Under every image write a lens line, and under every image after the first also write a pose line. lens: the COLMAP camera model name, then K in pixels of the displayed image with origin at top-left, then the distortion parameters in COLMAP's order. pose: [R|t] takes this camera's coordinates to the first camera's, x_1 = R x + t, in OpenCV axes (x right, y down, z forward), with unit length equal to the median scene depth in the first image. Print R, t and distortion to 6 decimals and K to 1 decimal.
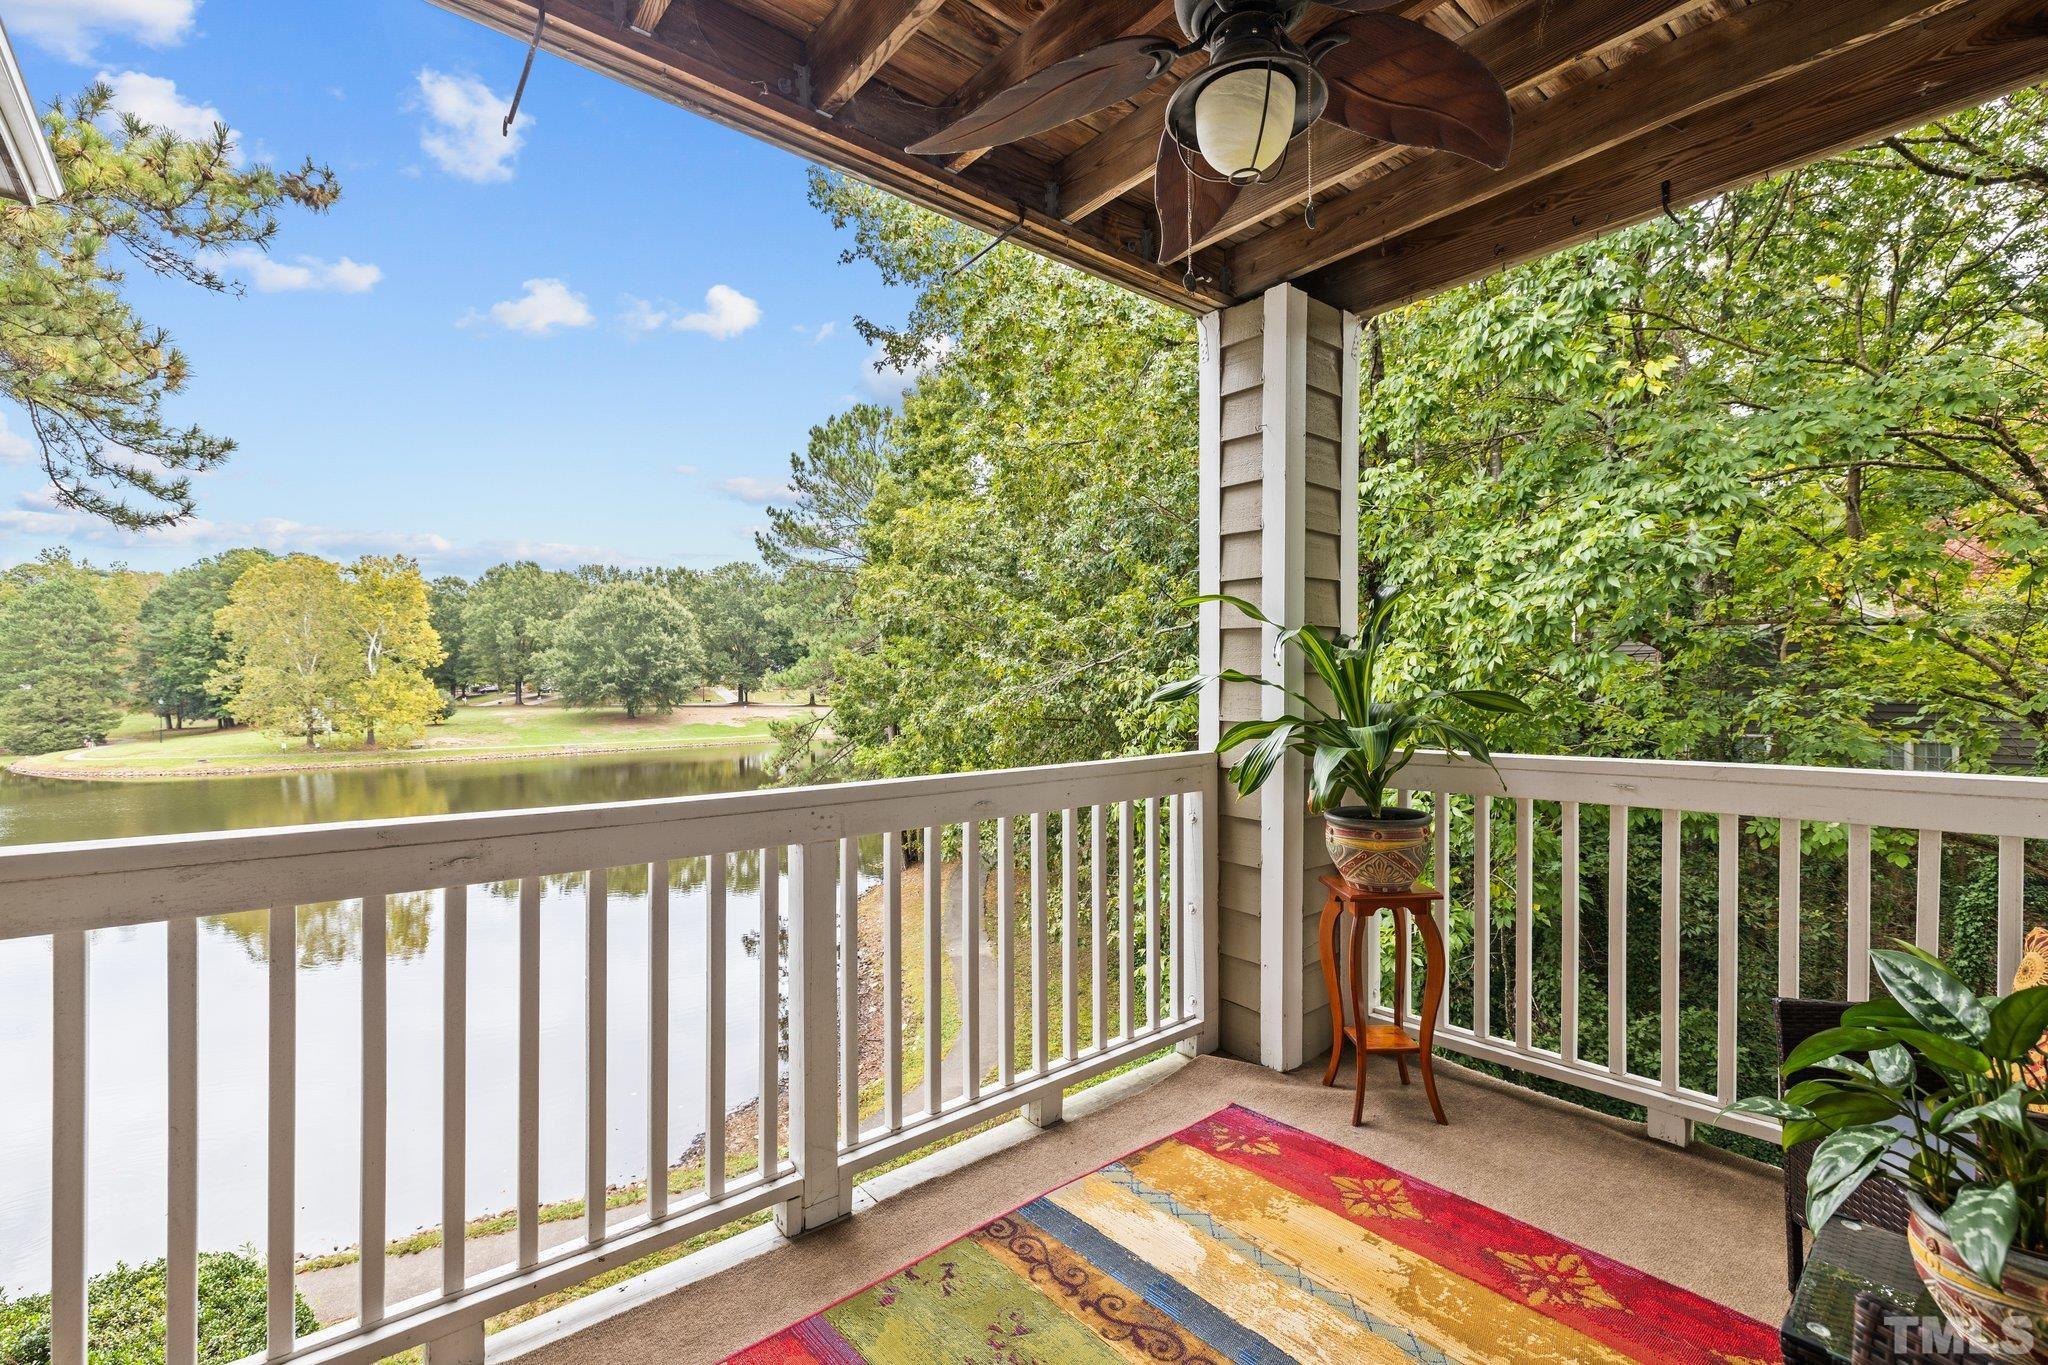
lens RADIAL K [[880.4, 0, 1020.6], [0, 880.4, 682.7], [0, 0, 1]] dist [-0.000555, 0.000281]
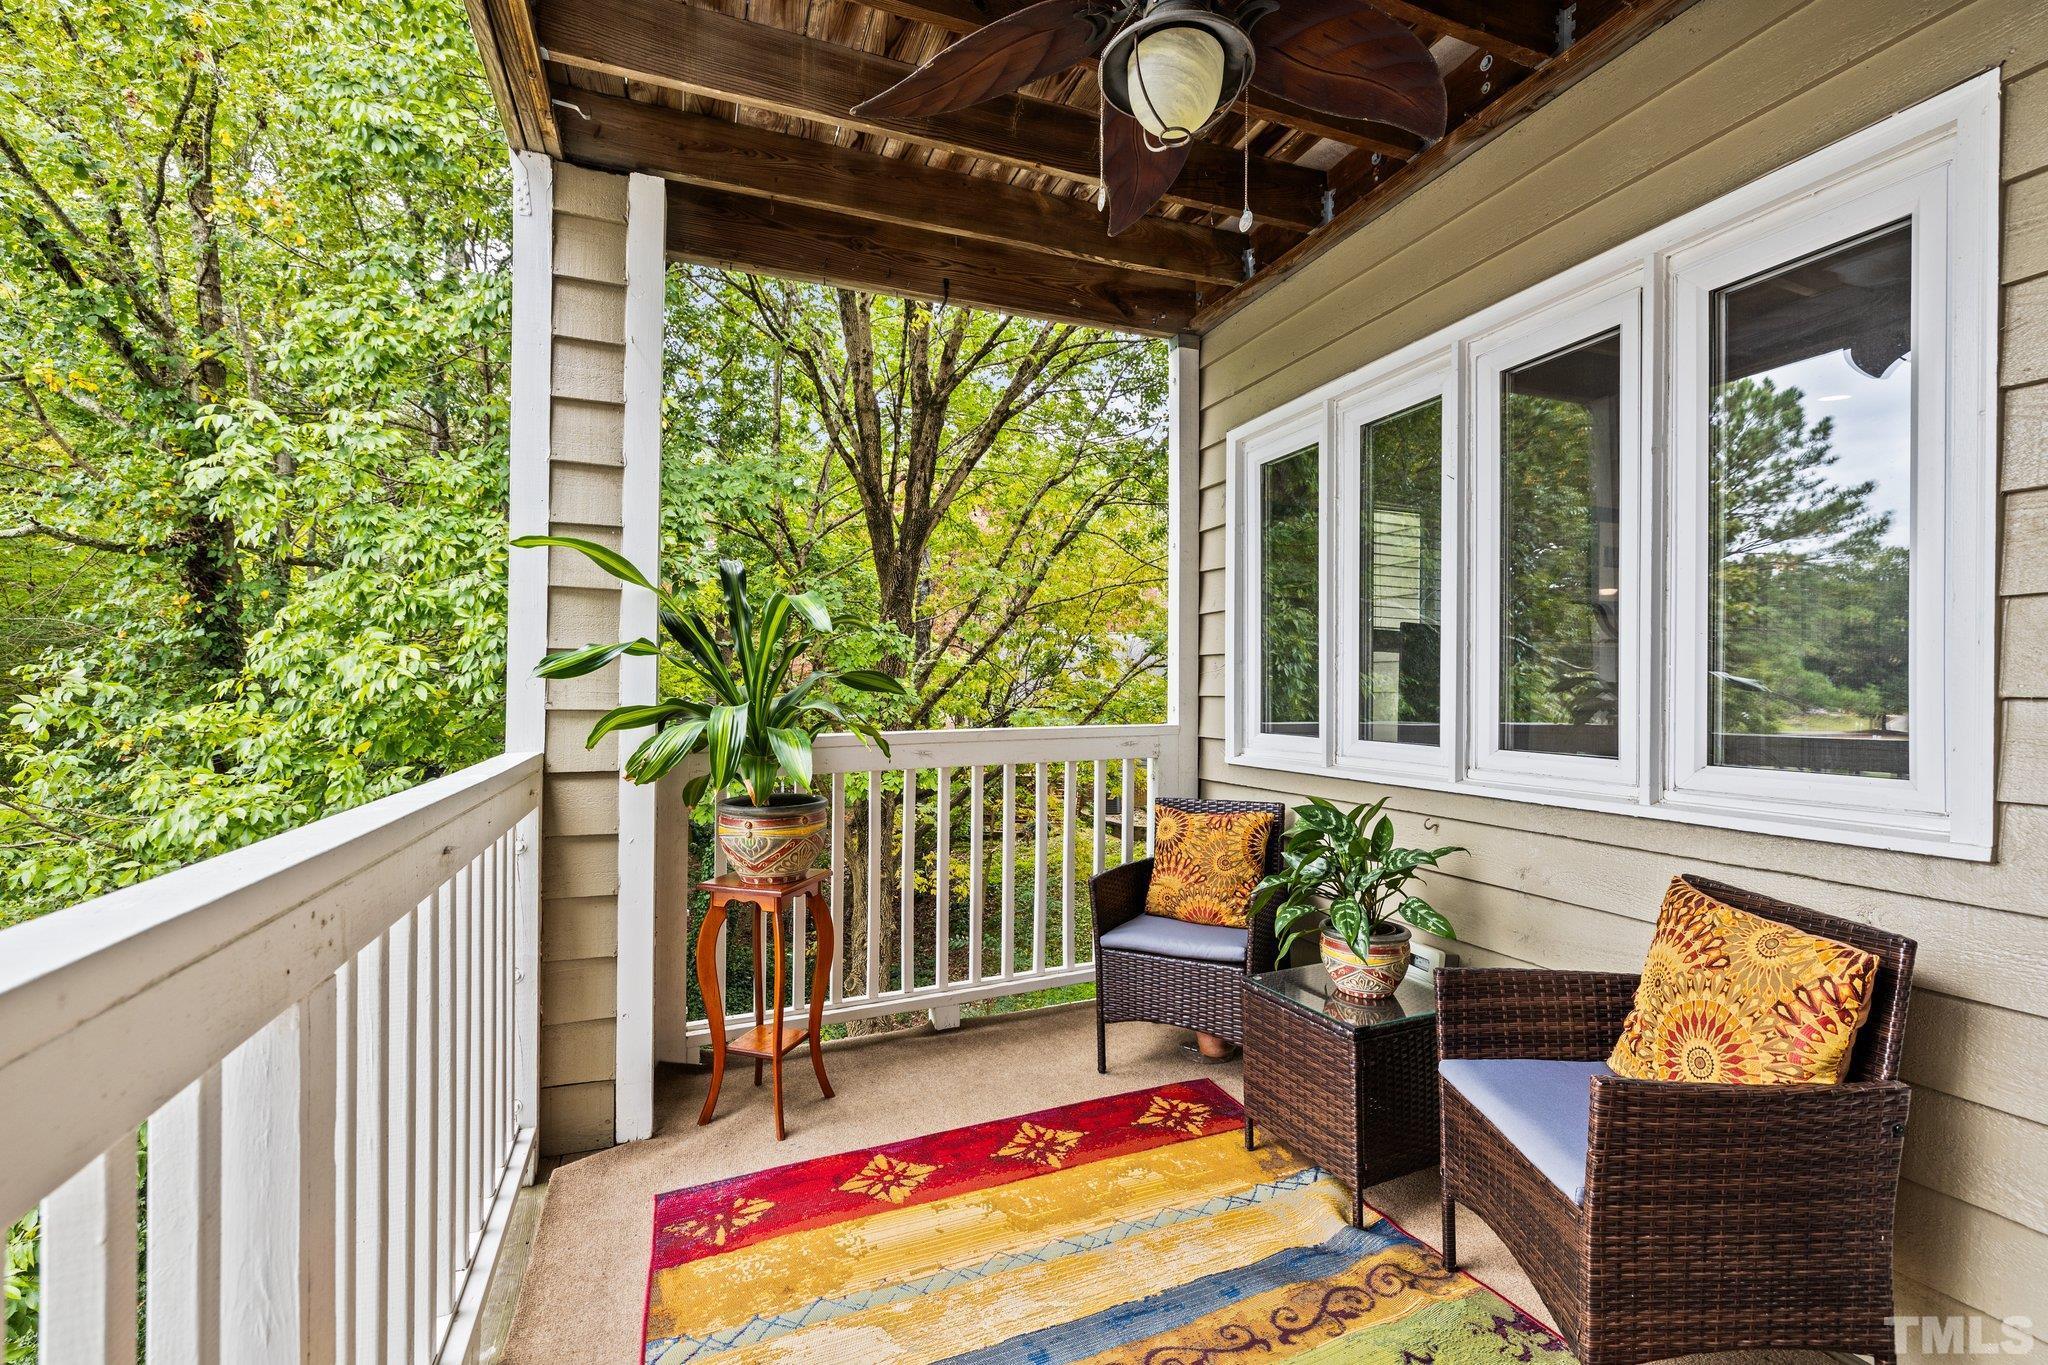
lens RADIAL K [[872.7, 0, 1029.3], [0, 872.7, 687.9], [0, 0, 1]] dist [-0.000010, 0.000014]
pose [[0.304901, 0.014030, 0.952281, -0.230302], [-0.002134, 0.999899, -0.014049, 0.023177], [-0.952382, 0.002251, 0.304900, 0.260108]]
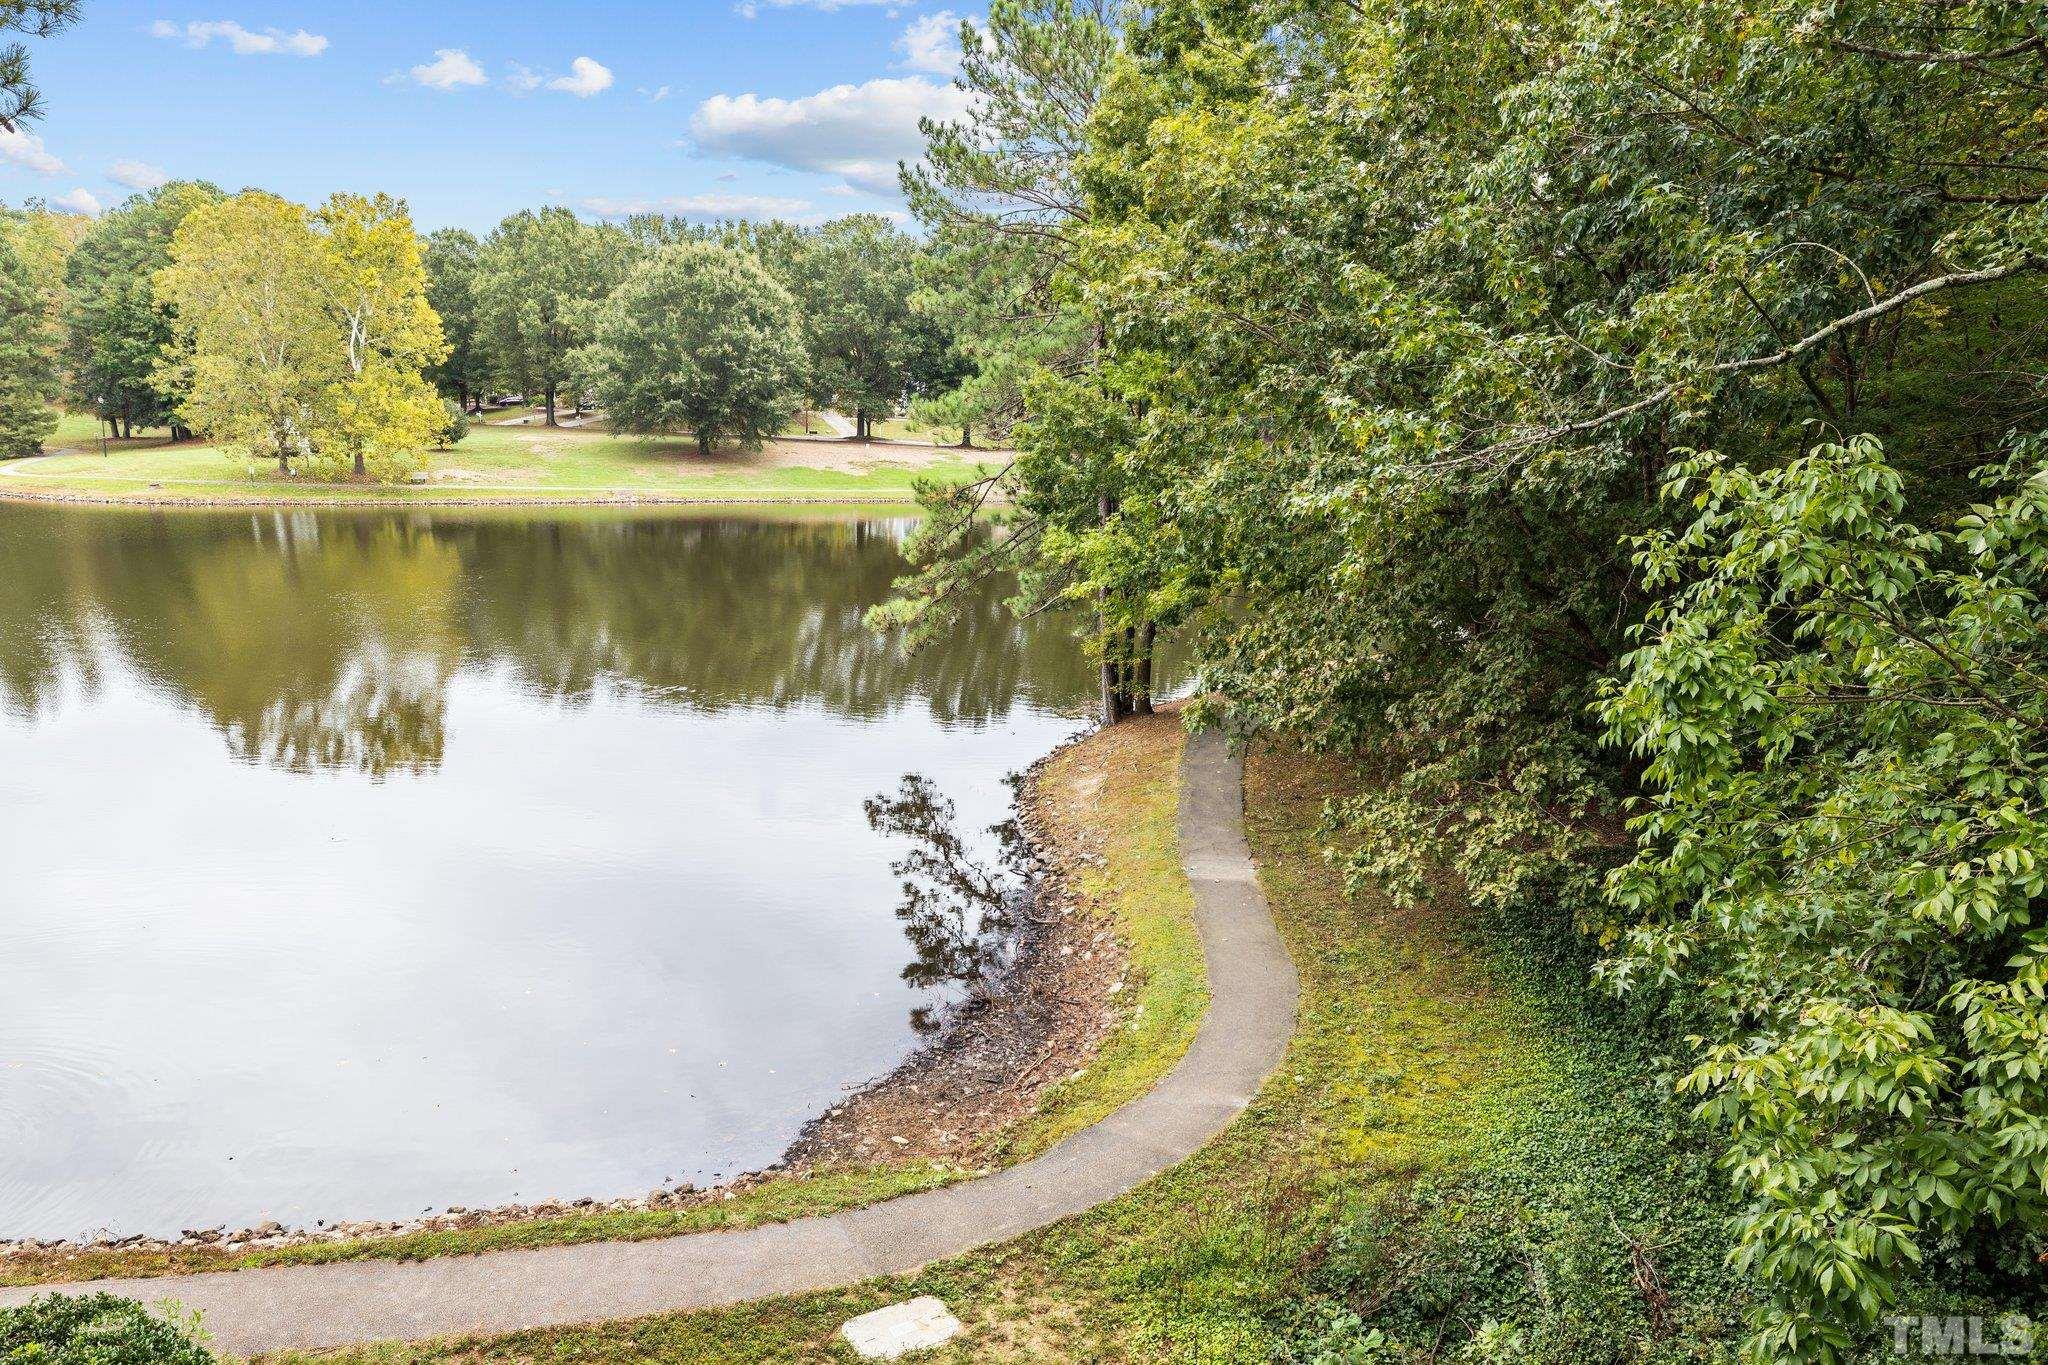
lens RADIAL K [[1349.4, 0, 1024.0], [0, 1349.4, 682.5], [0, 0, 1]] dist [-0.002393, 0.002258]
pose [[0.981479, 0.078725, -0.174646, -0.026323], [-0.043609, 0.979538, 0.196476, -0.006042], [0.186540, -0.185221, 0.964830, 0.052945]]
